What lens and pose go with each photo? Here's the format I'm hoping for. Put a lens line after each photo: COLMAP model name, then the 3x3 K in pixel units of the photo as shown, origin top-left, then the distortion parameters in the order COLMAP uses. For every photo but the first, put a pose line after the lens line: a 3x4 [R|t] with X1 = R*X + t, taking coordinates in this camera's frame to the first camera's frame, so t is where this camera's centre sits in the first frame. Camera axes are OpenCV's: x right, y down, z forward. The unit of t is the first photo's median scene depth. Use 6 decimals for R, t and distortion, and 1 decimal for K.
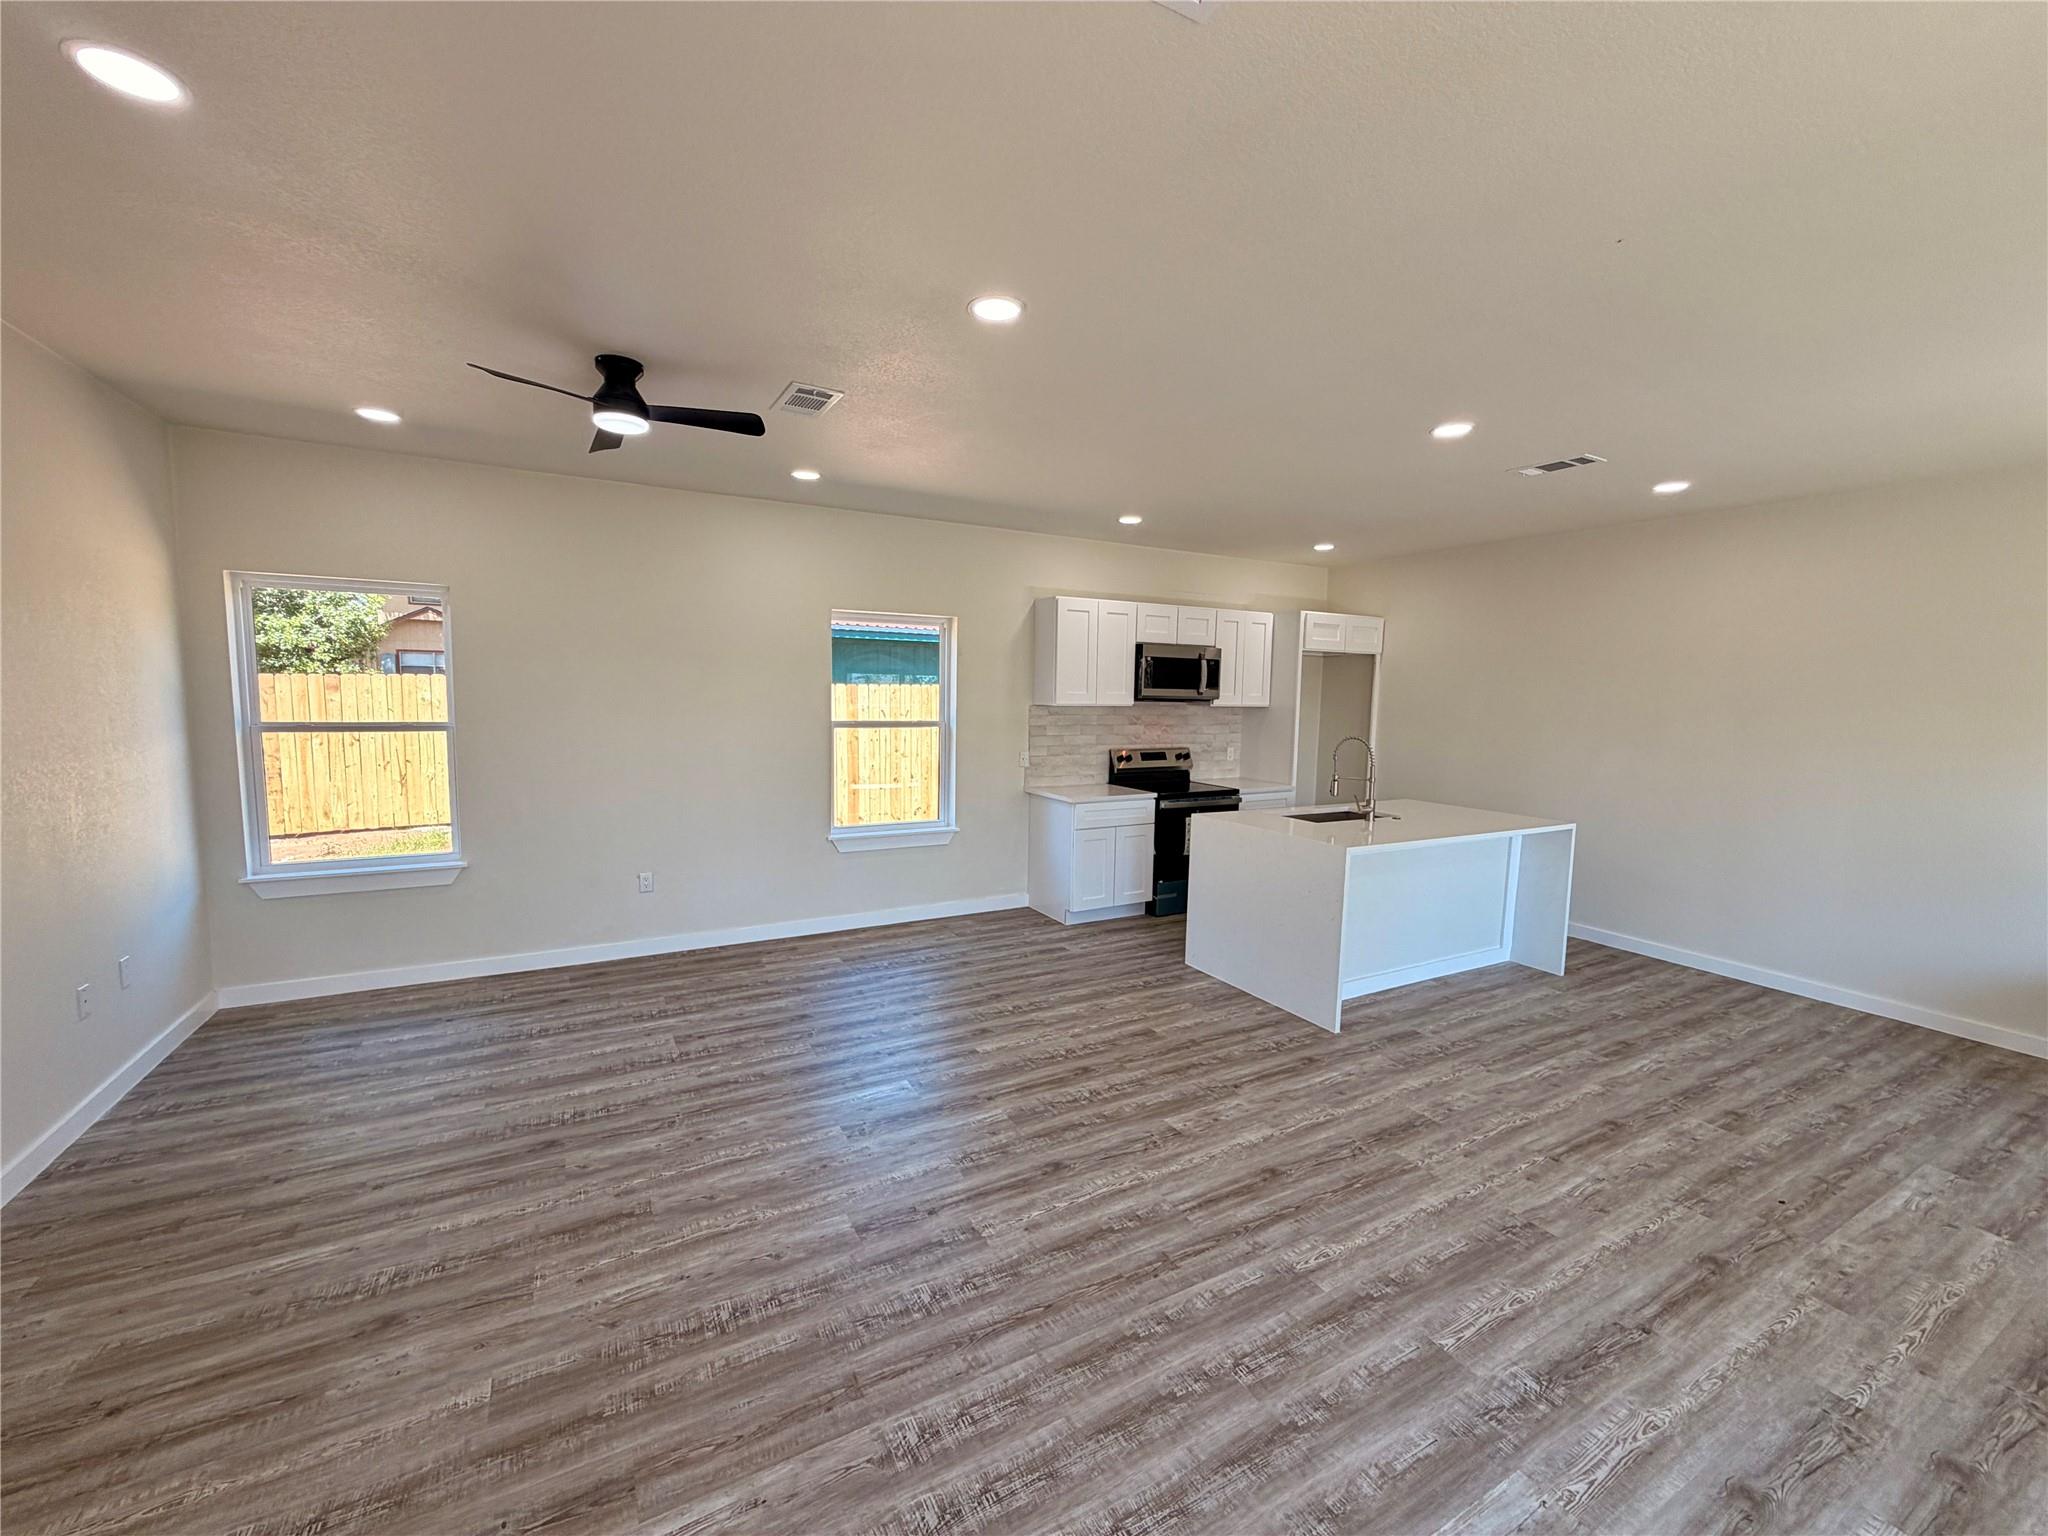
lens RADIAL K [[812.6, 0, 1015.4], [0, 812.6, 767.3], [0, 0, 1]] dist [0.001862, -0.000778]
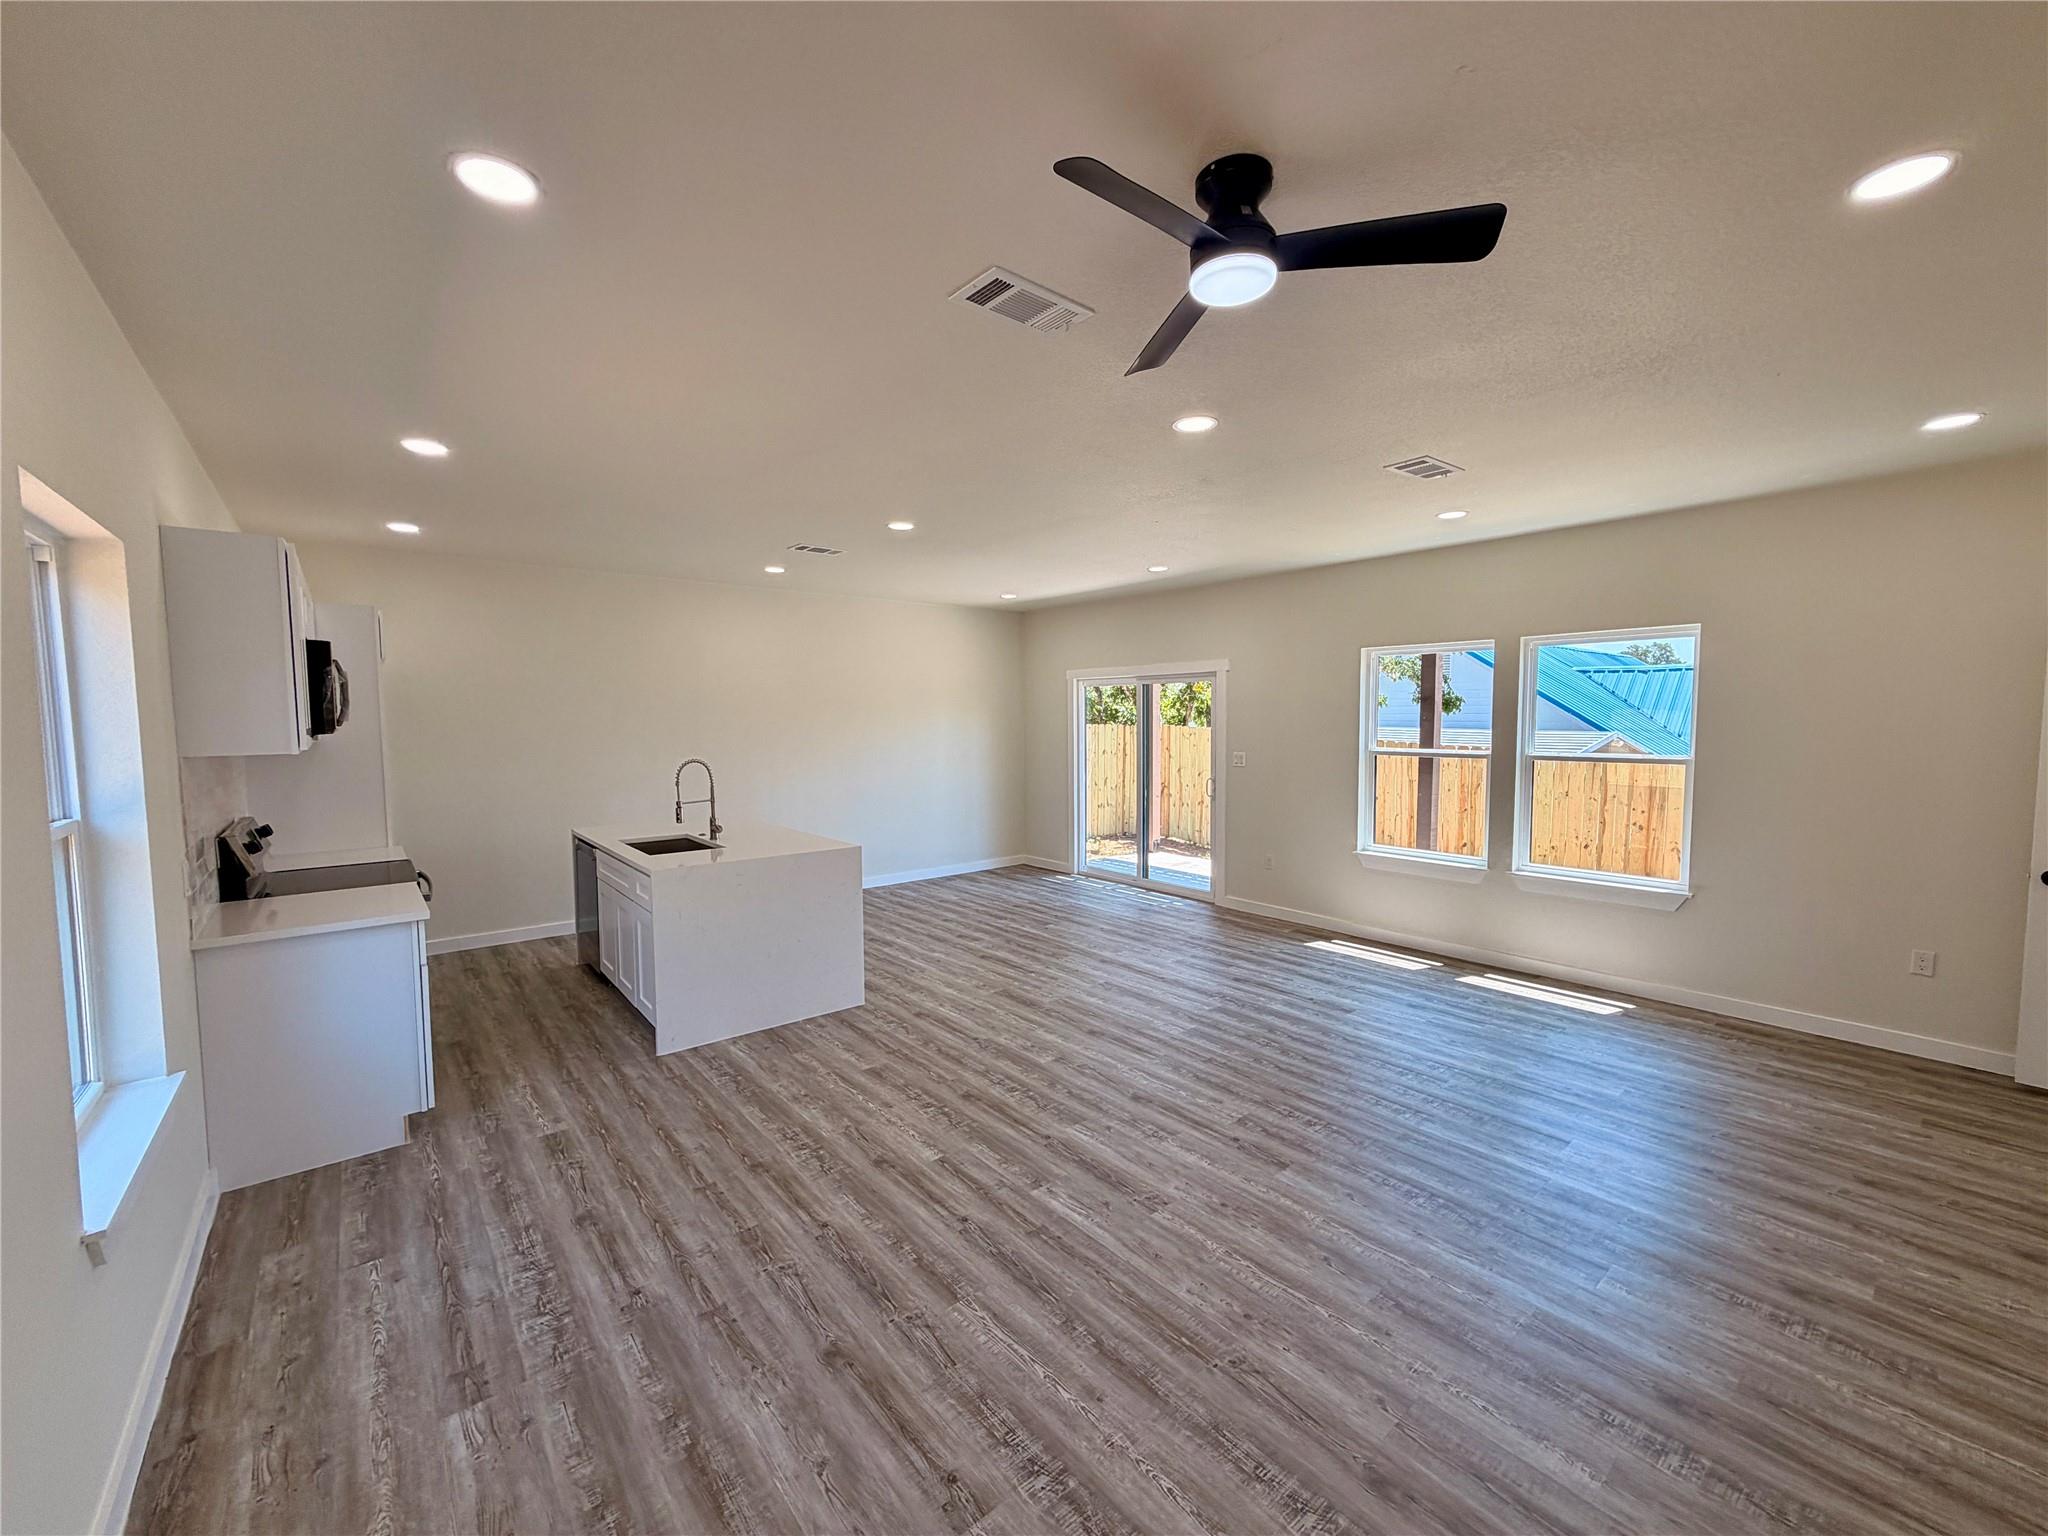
lens RADIAL K [[812.6, 0, 1019.6], [0, 812.6, 769.2], [0, 0, 1]] dist [0.001862, -0.000778]
pose [[-0.183346, -0.082982, 0.979540, -0.724526], [0.097658, 0.989964, 0.102144, -0.101946], [-0.978186, 0.114387, -0.173402, 0.882791]]
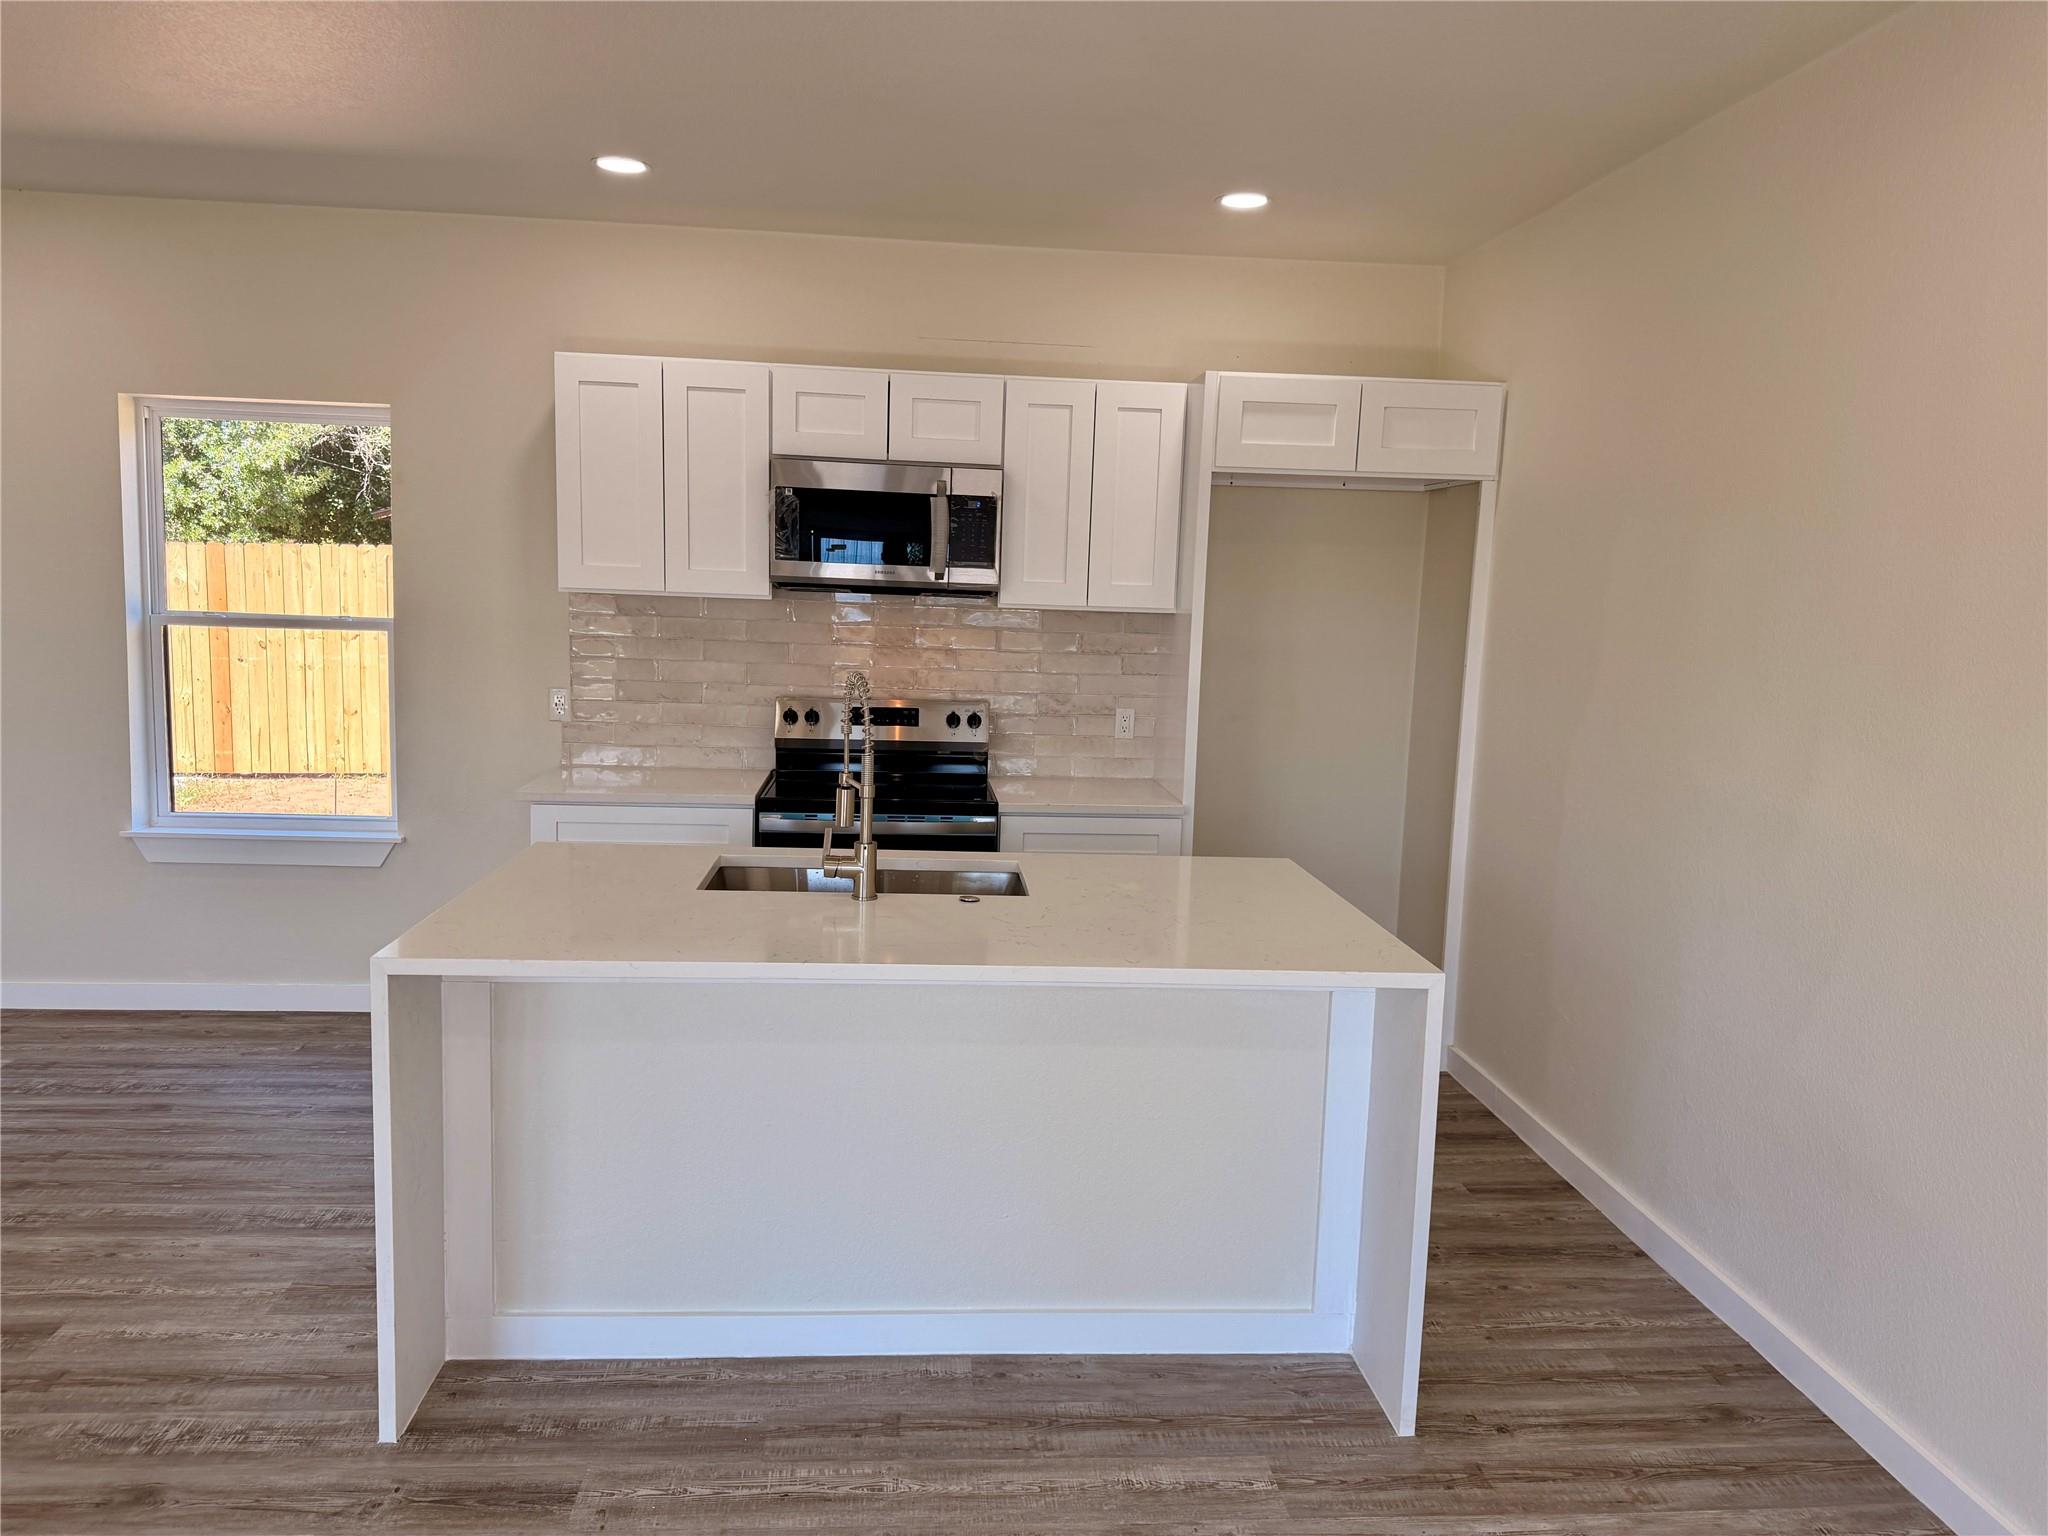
lens RADIAL K [[1461.7, 0, 1026.2], [0, 1461.7, 765.8], [0, 0, 1]] dist [0.004115, -0.009689]
pose [[0.913686, 0.066762, -0.400900, 0.865959], [-0.057094, 0.997719, 0.036028, -0.030292], [0.402390, -0.010029, 0.915413, 0.463353]]
